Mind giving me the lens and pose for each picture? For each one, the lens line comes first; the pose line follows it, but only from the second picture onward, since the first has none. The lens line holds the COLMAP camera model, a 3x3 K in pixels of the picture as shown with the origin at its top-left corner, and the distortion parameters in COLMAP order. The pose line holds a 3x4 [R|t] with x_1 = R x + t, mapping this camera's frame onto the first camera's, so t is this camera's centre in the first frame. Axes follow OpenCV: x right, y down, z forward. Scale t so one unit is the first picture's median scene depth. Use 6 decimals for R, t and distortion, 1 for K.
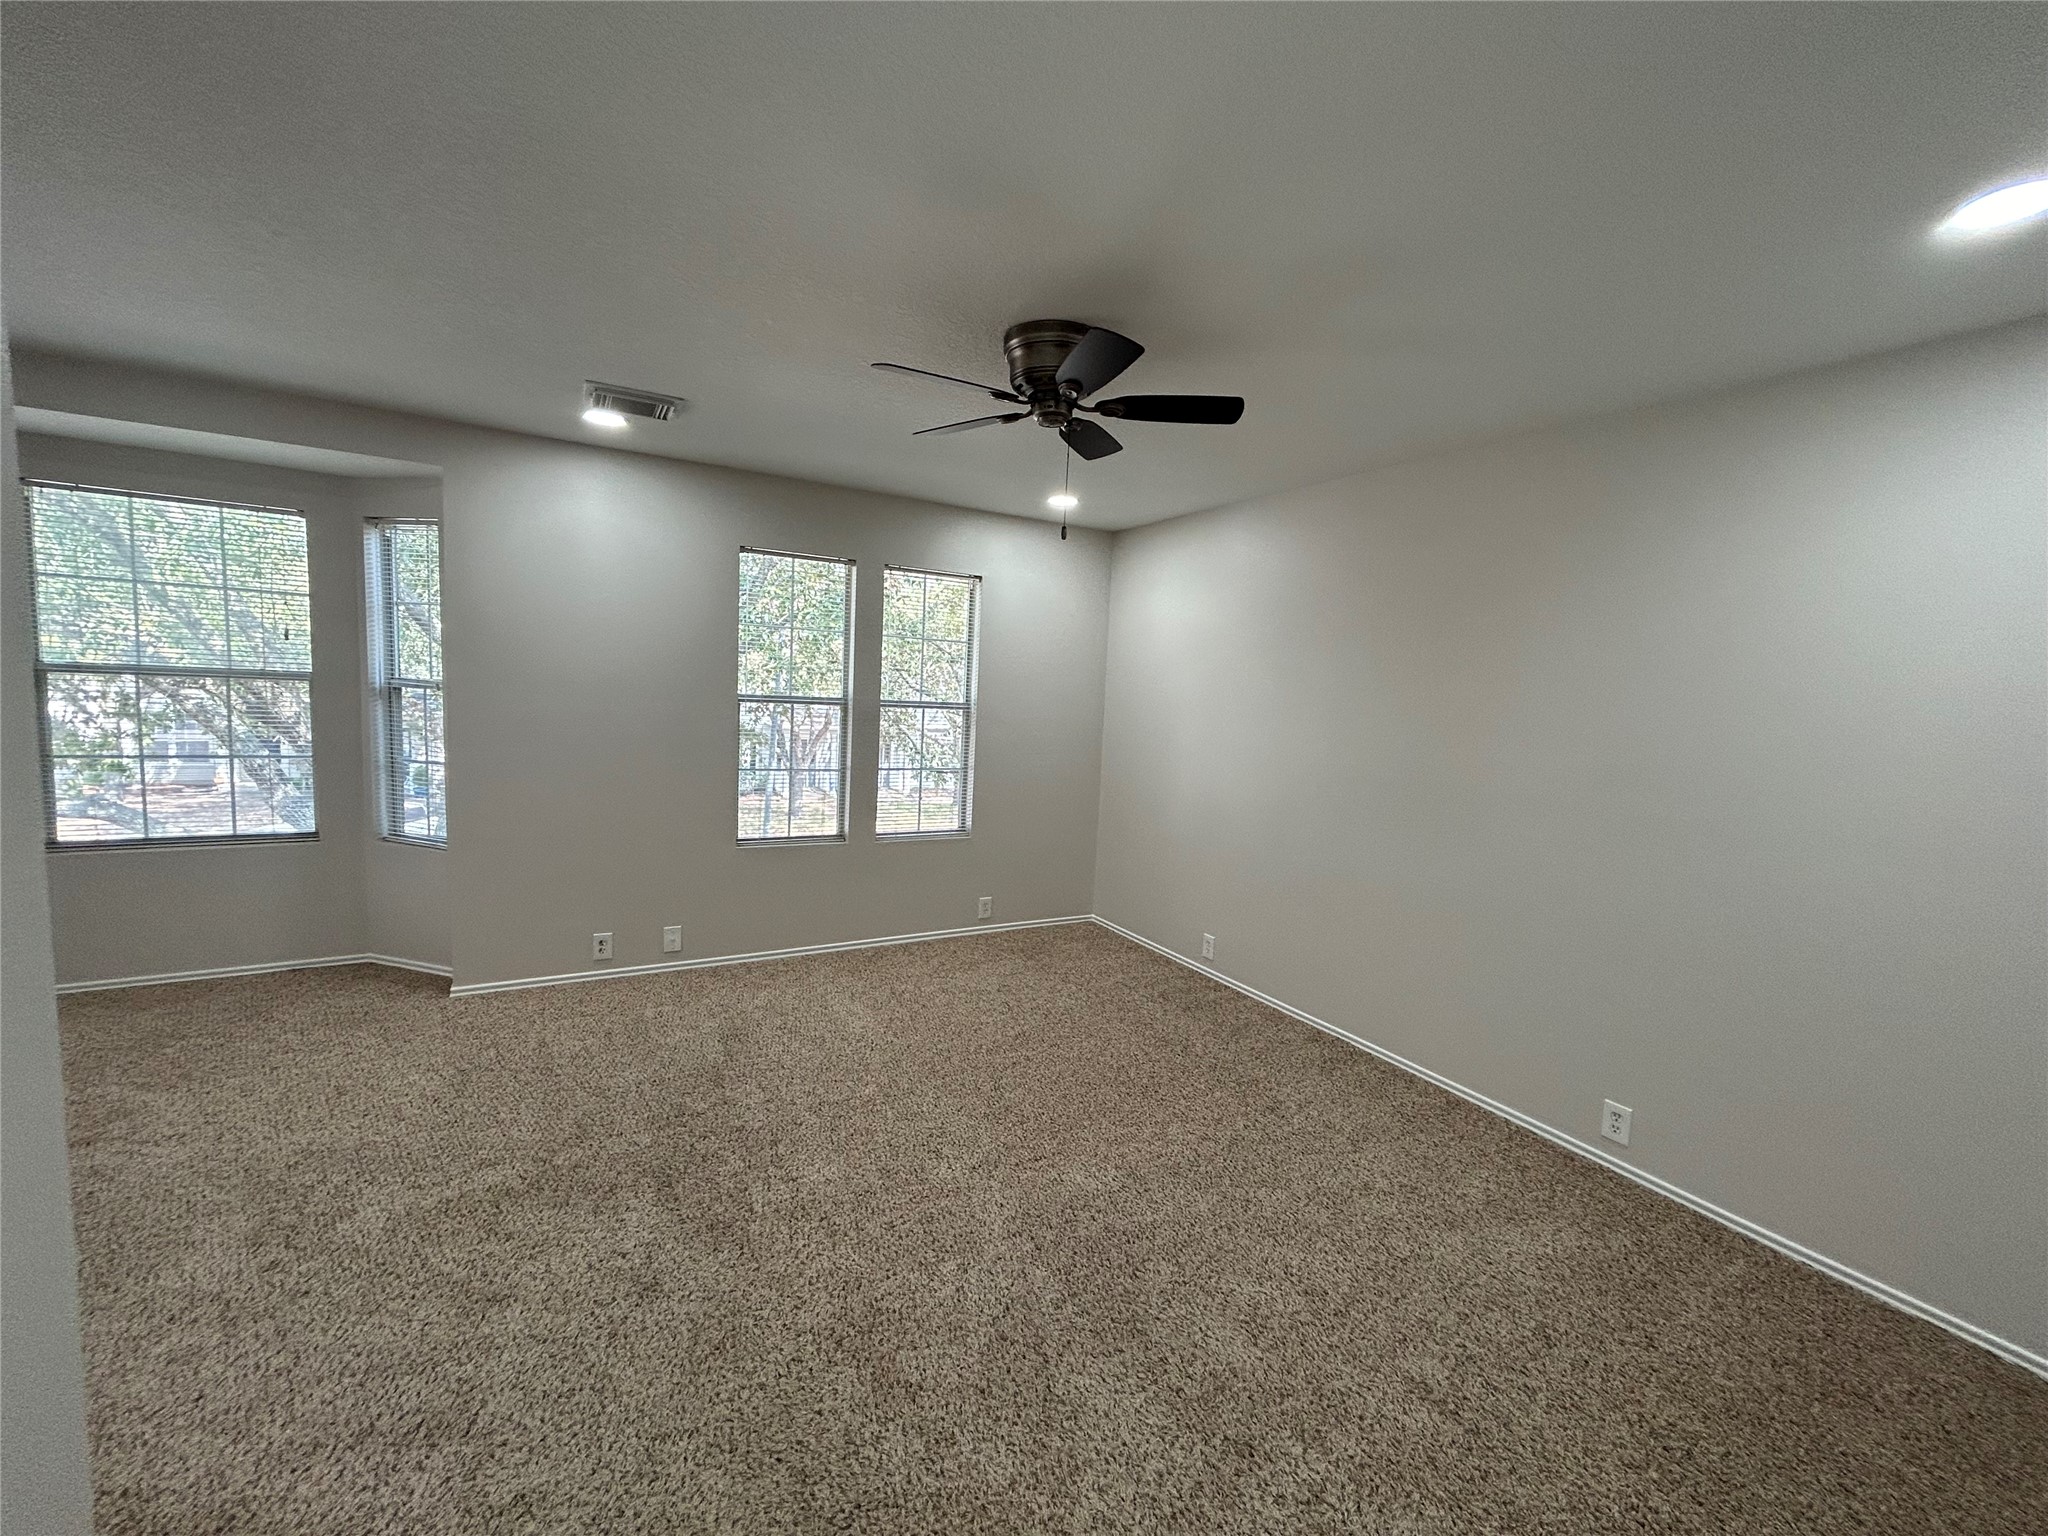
lens RADIAL K [[816.8, 0, 1024.8], [0, 816.8, 772.3], [0, 0, 1]] dist [-0.002472, -0.000353]
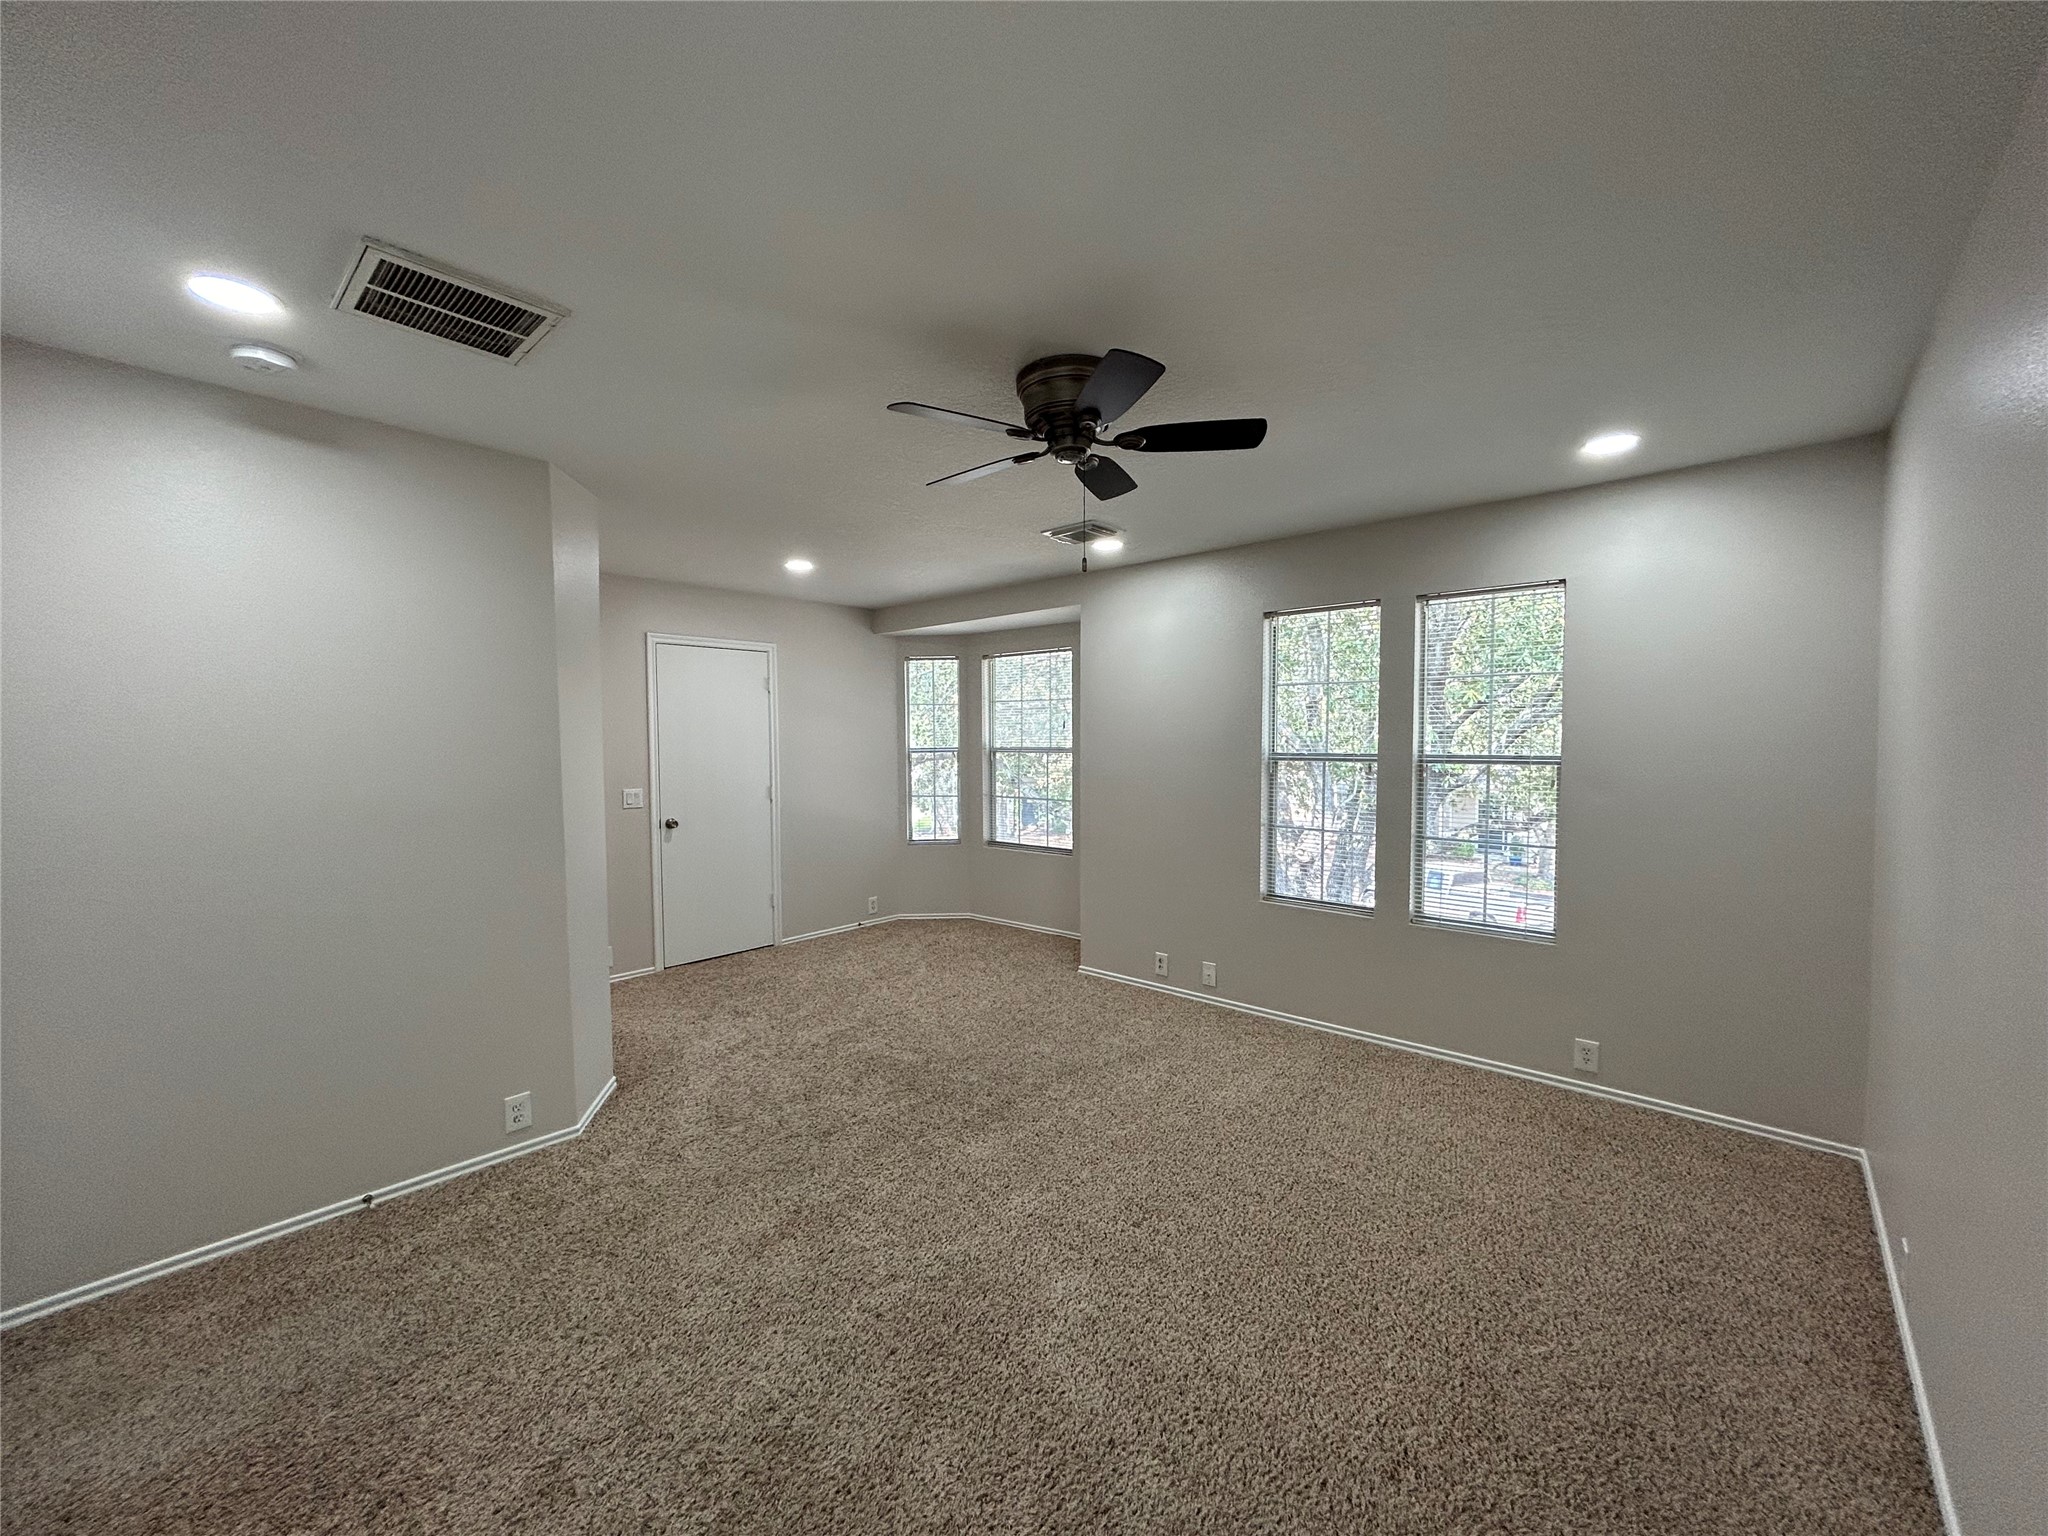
lens RADIAL K [[816.8, 0, 1025.7], [0, 816.8, 764.2], [0, 0, 1]] dist [-0.002472, -0.000353]
pose [[0.317879, -0.019755, -0.947926, 0.521528], [-0.081953, 0.995469, -0.048228, -0.005381], [0.944583, 0.093016, 0.314819, 0.373024]]
